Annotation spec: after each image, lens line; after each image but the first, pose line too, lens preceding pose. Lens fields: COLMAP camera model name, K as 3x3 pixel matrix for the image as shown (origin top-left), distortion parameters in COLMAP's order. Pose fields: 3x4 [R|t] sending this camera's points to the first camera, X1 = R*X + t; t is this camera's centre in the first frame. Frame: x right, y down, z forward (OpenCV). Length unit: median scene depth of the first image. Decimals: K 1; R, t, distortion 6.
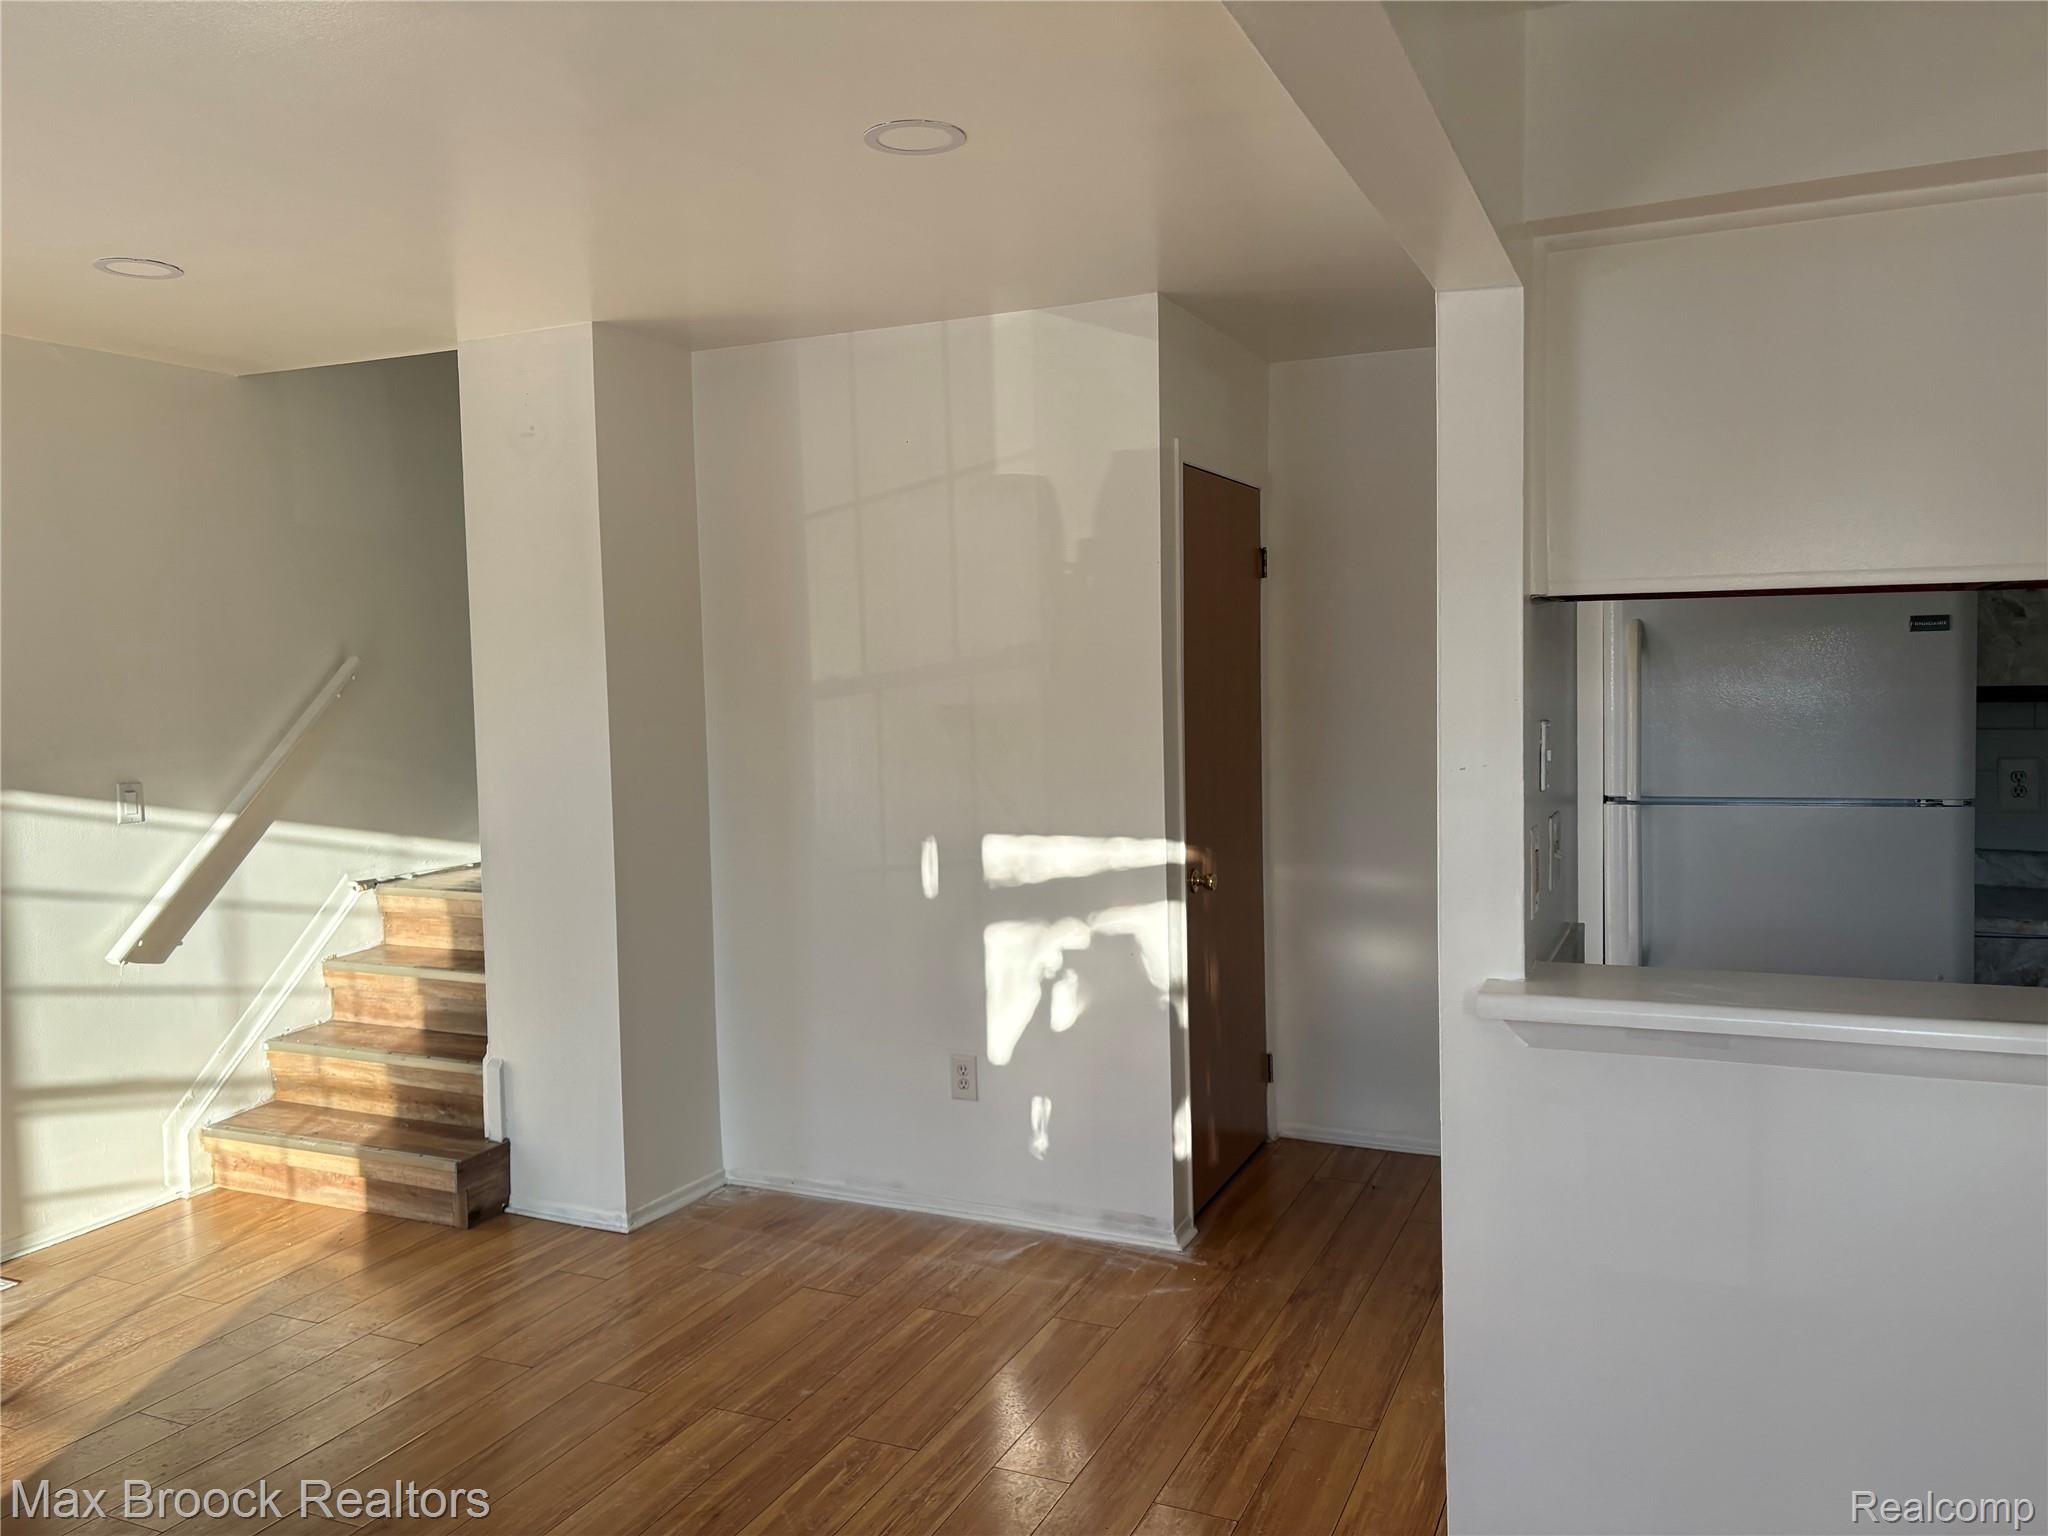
lens RADIAL K [[1533.4, 0, 1018.0], [0, 1533.4, 772.4], [0, 0, 1]] dist [0.050756, -0.045701]
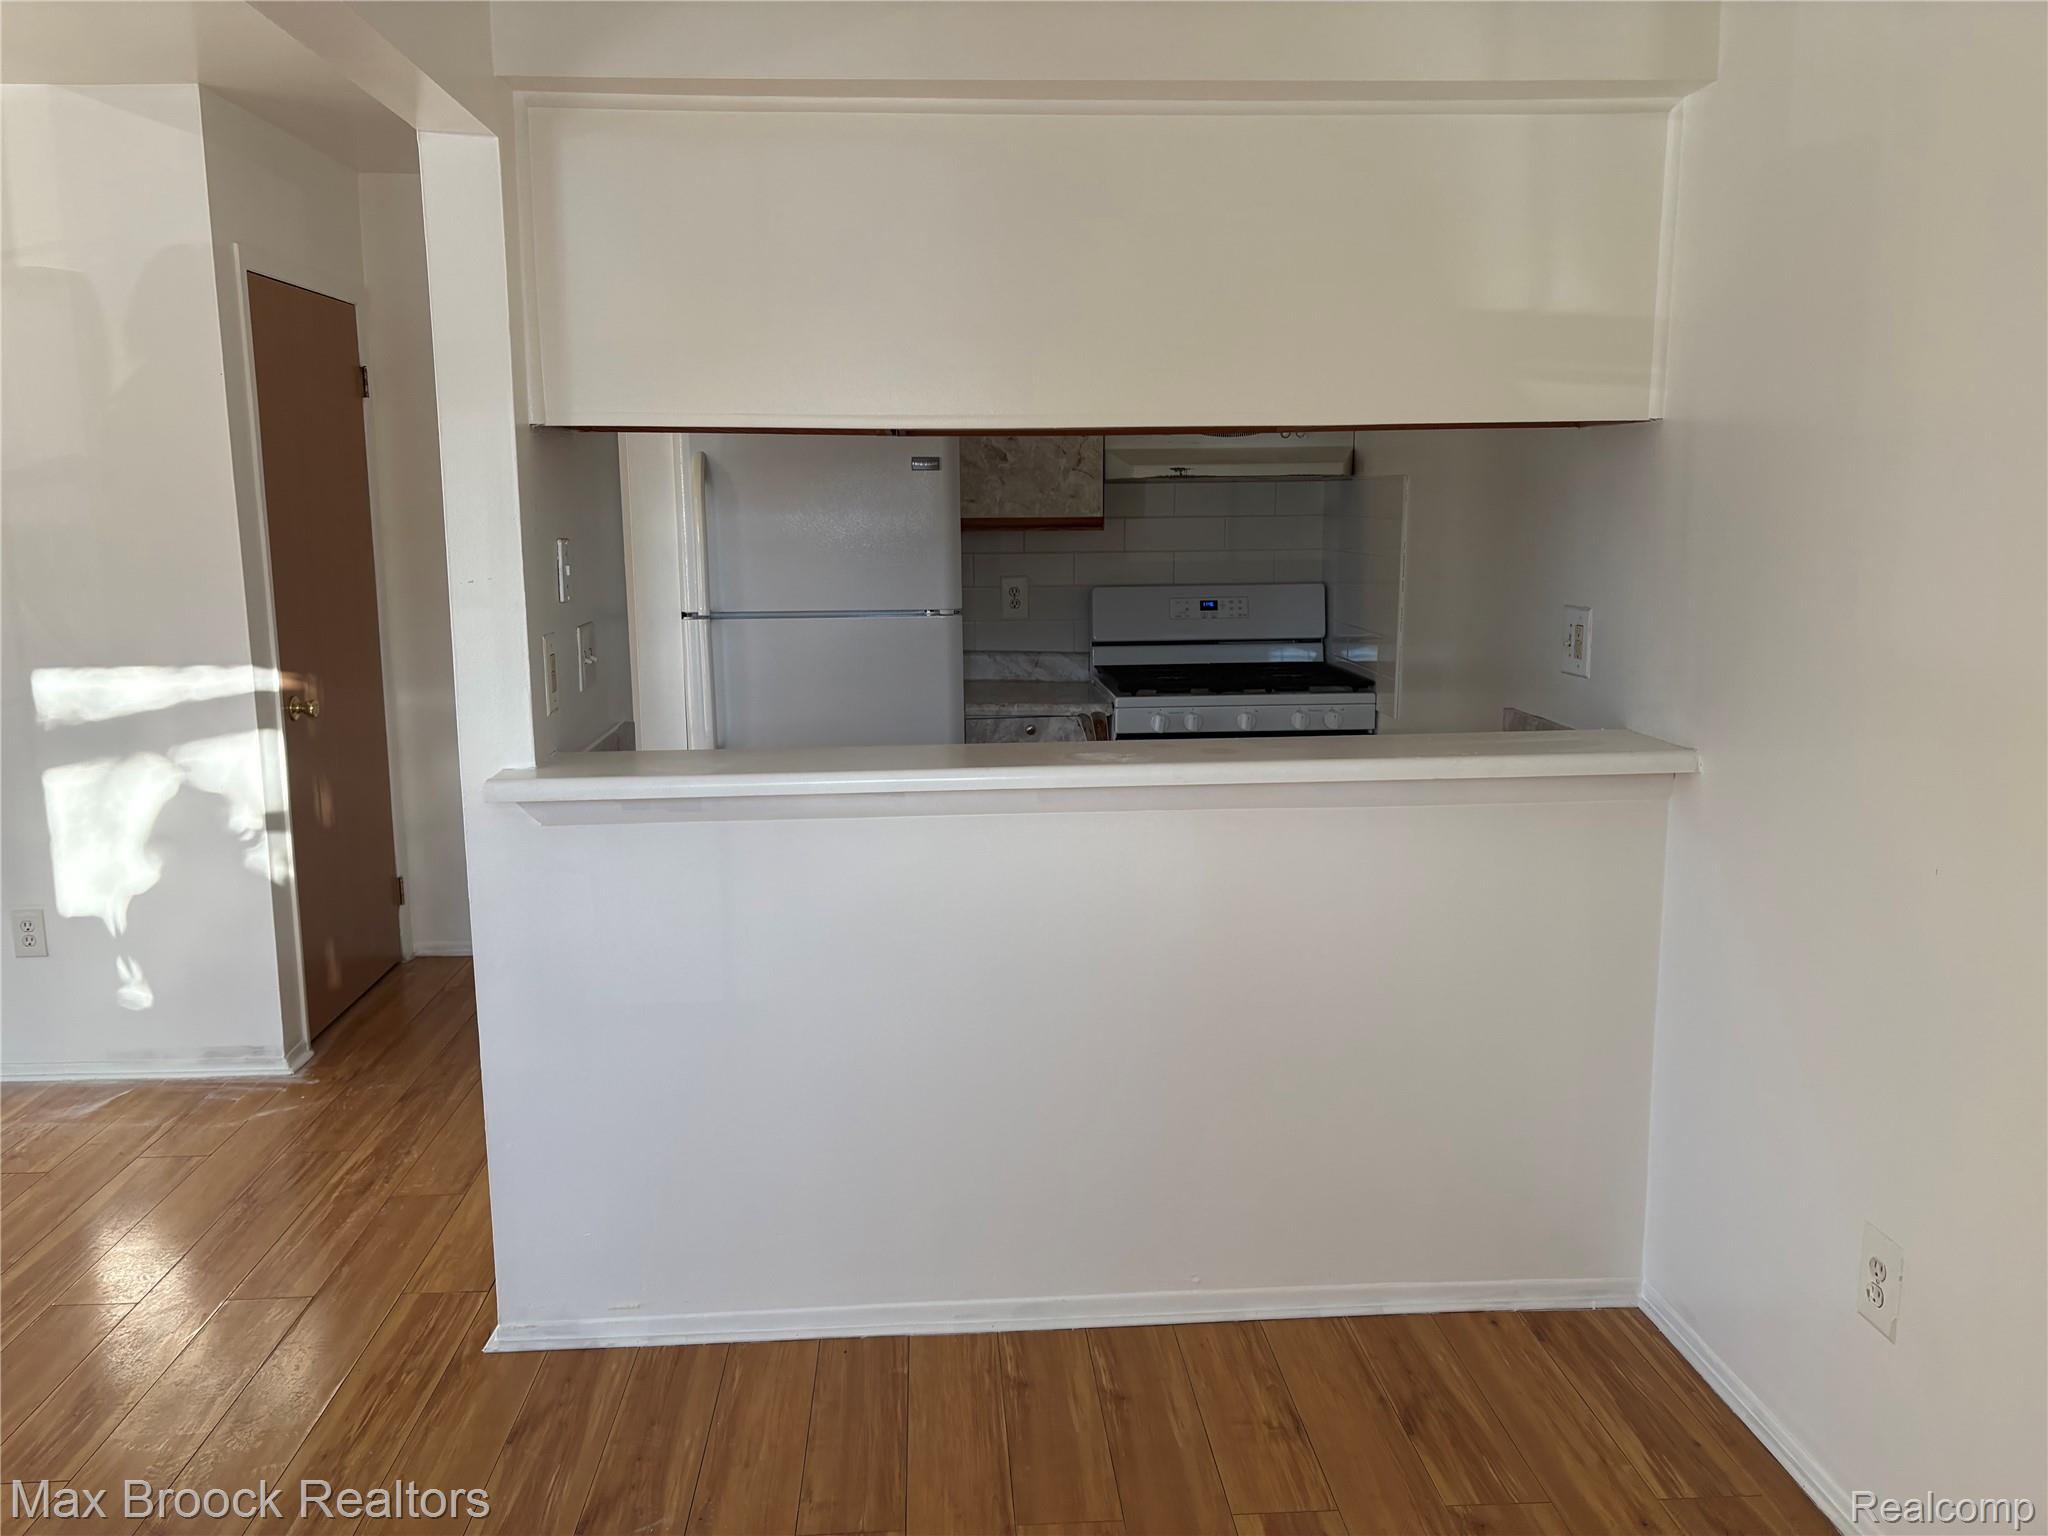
lens RADIAL K [[1533.4, 0, 1004.5], [0, 1533.4, 751.0], [0, 0, 1]] dist [0.050756, -0.045701]
pose [[0.886541, -0.060940, 0.458620, 0.065469], [0.018147, 0.995104, 0.097148, 0.010437], [-0.462295, -0.077804, 0.883306, -0.089886]]
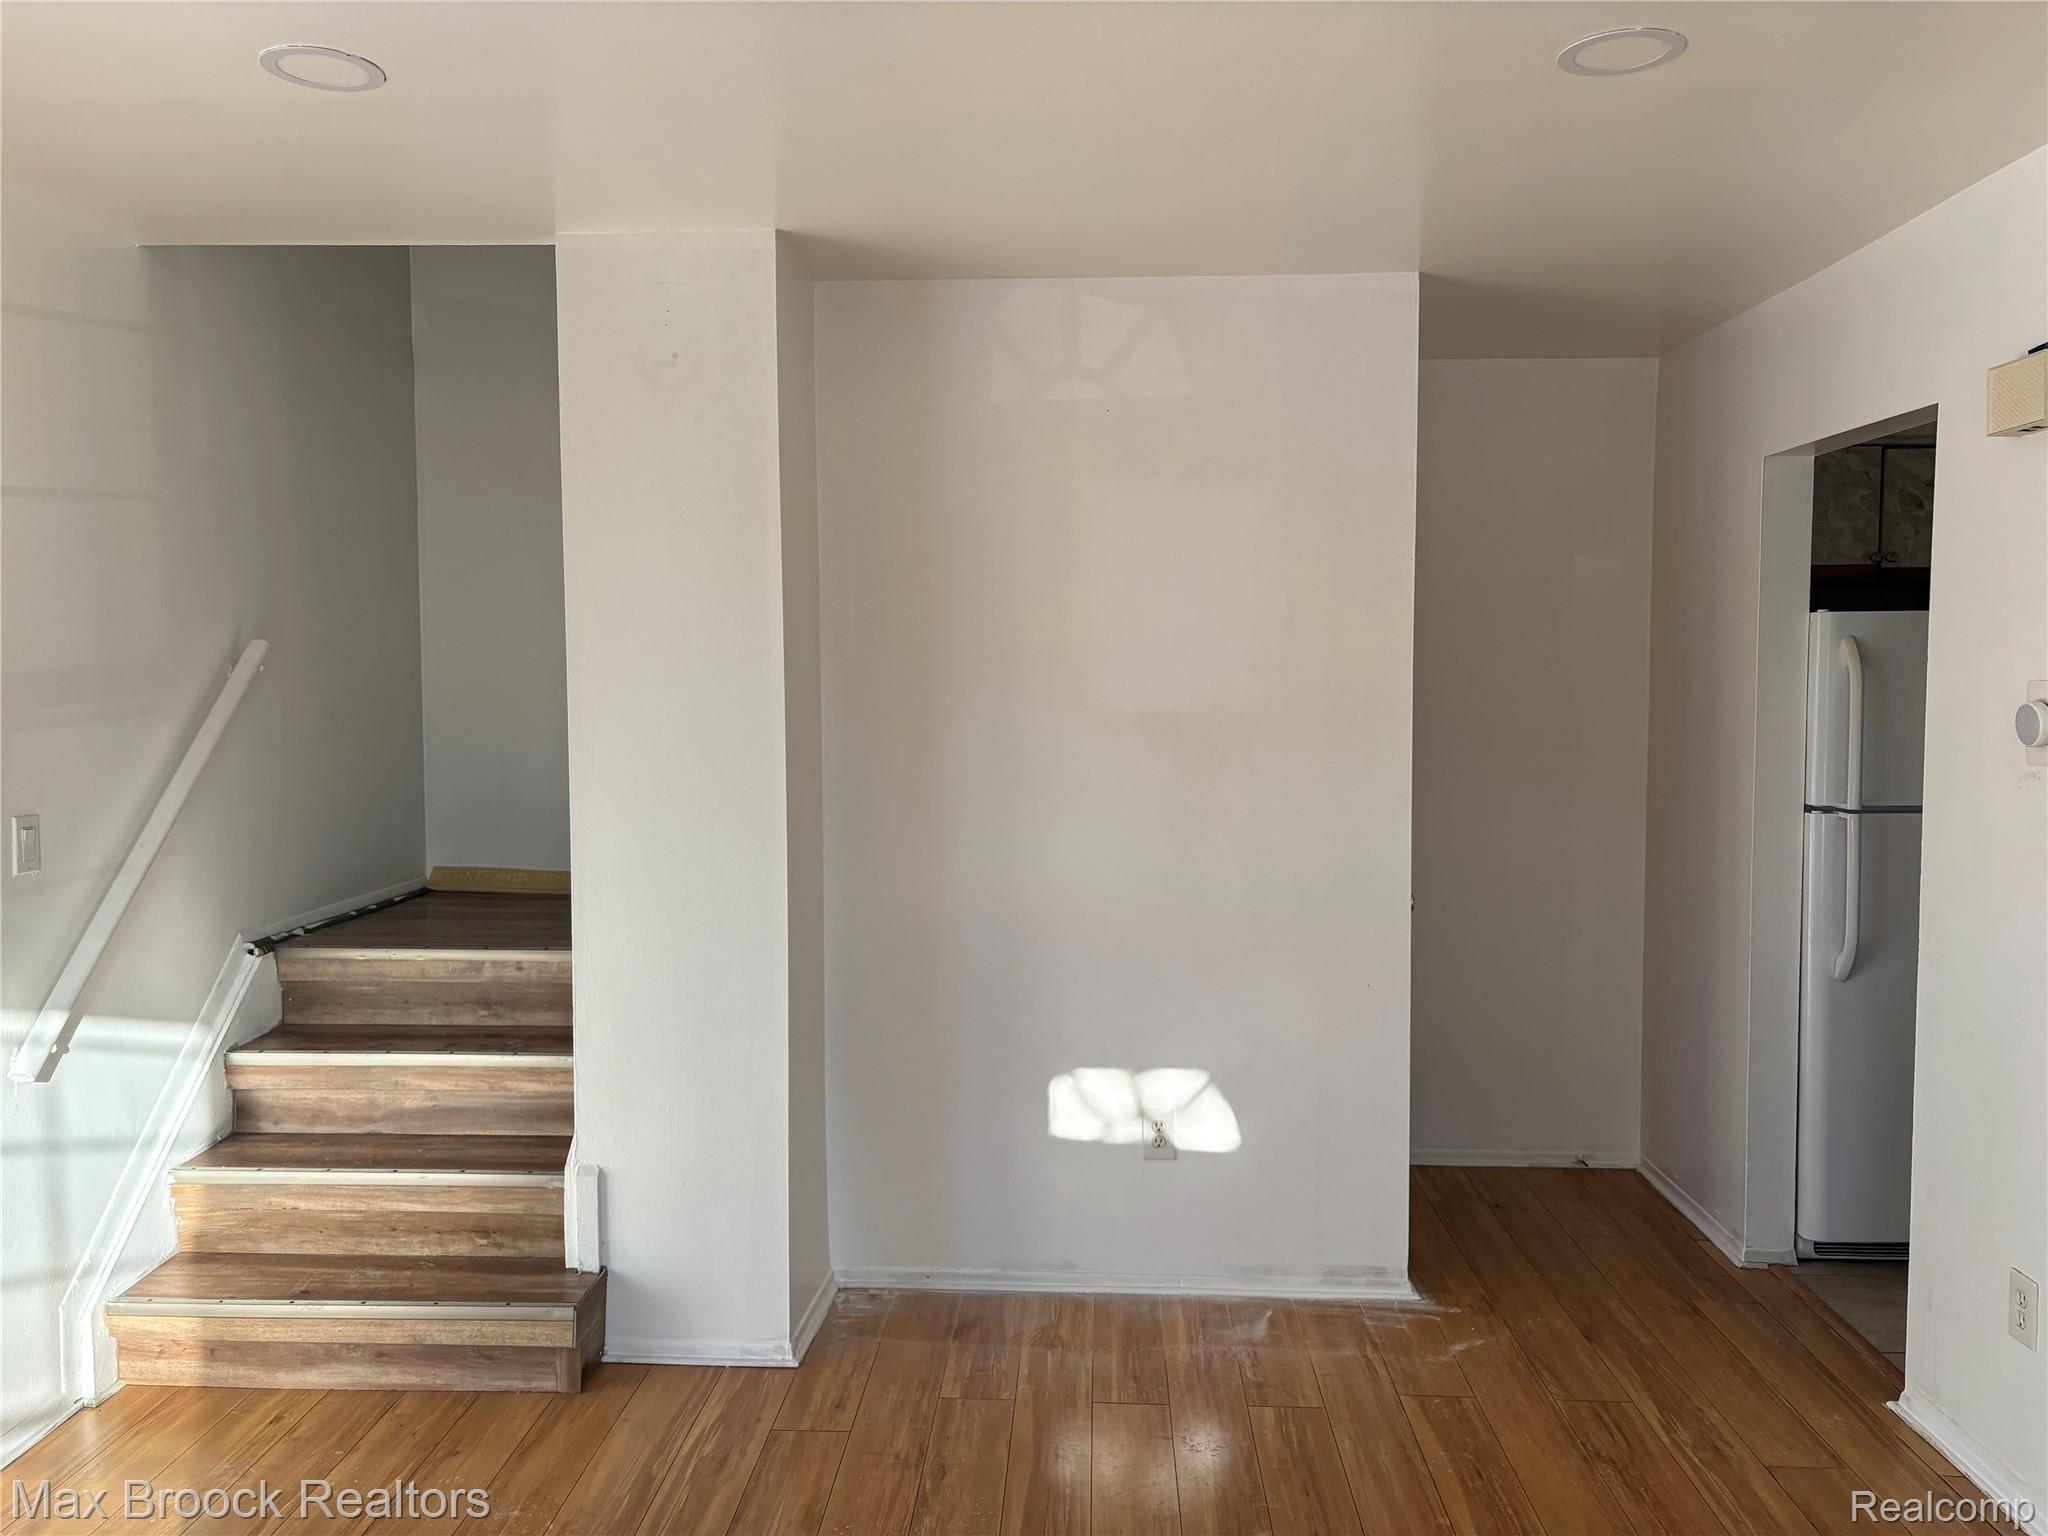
lens RADIAL K [[1533.4, 0, 1016.3], [0, 1533.4, 763.8], [0, 0, 1]] dist [0.050756, -0.045701]
pose [[0.927523, -0.003242, 0.373753, -0.457941], [0.008426, 0.999890, -0.012237, -0.004174], [-0.373672, 0.014499, 0.927448, 0.214031]]
